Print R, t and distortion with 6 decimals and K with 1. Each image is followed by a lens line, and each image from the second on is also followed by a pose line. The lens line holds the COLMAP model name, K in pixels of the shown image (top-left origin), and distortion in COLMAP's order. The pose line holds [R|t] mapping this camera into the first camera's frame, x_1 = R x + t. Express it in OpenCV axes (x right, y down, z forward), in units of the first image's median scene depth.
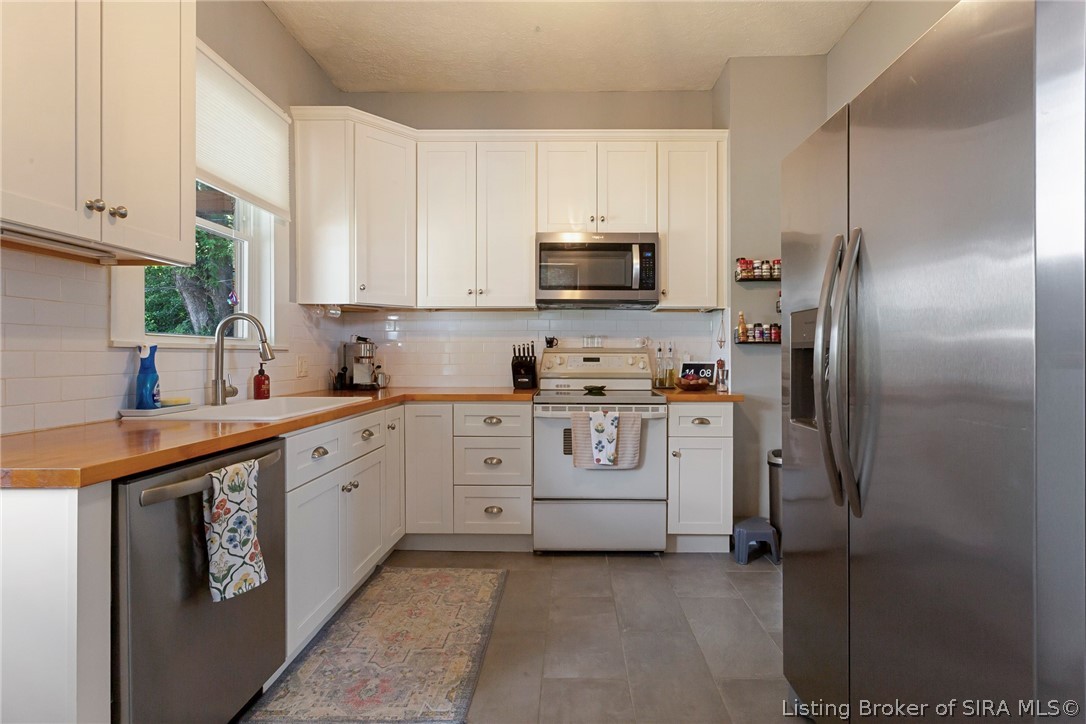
lens RADIAL K [[480.5, 0, 541.9], [0, 480.5, 359.0], [0, 0, 1]] dist [0.001669, 0.000327]
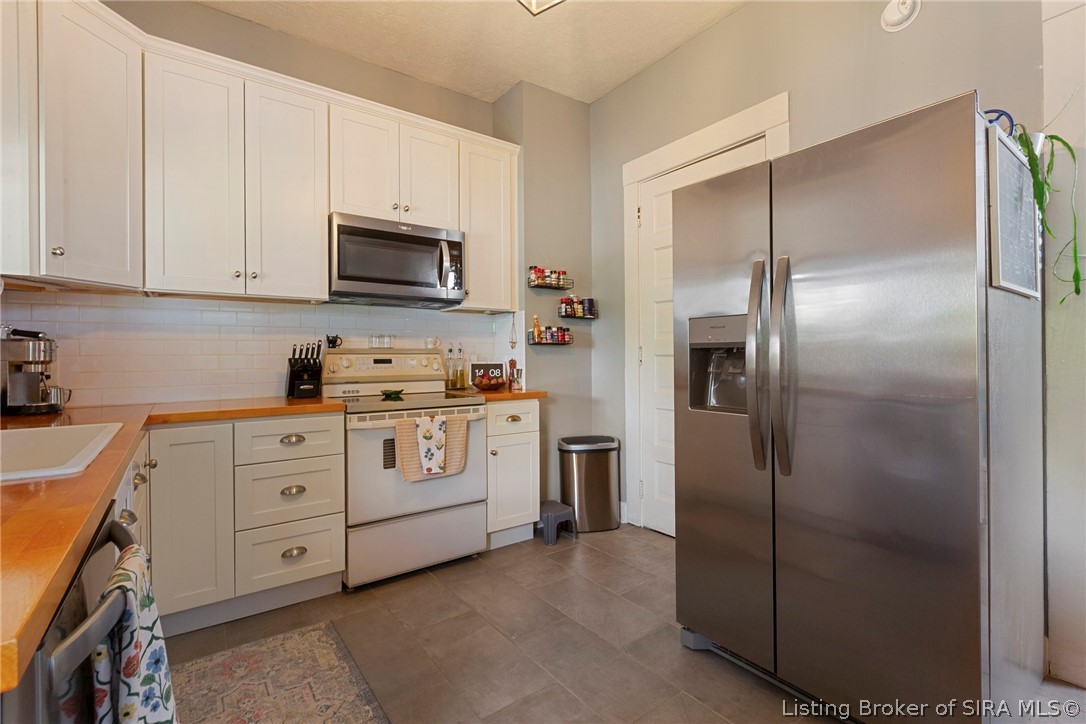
lens RADIAL K [[480.5, 0, 543.9], [0, 480.5, 356.9], [0, 0, 1]] dist [0.001669, 0.000327]
pose [[0.809126, -0.008430, 0.587575, -0.228634], [0.012493, 0.999918, -0.002858, -0.000509], [-0.587503, 0.009653, 0.809165, 0.112521]]
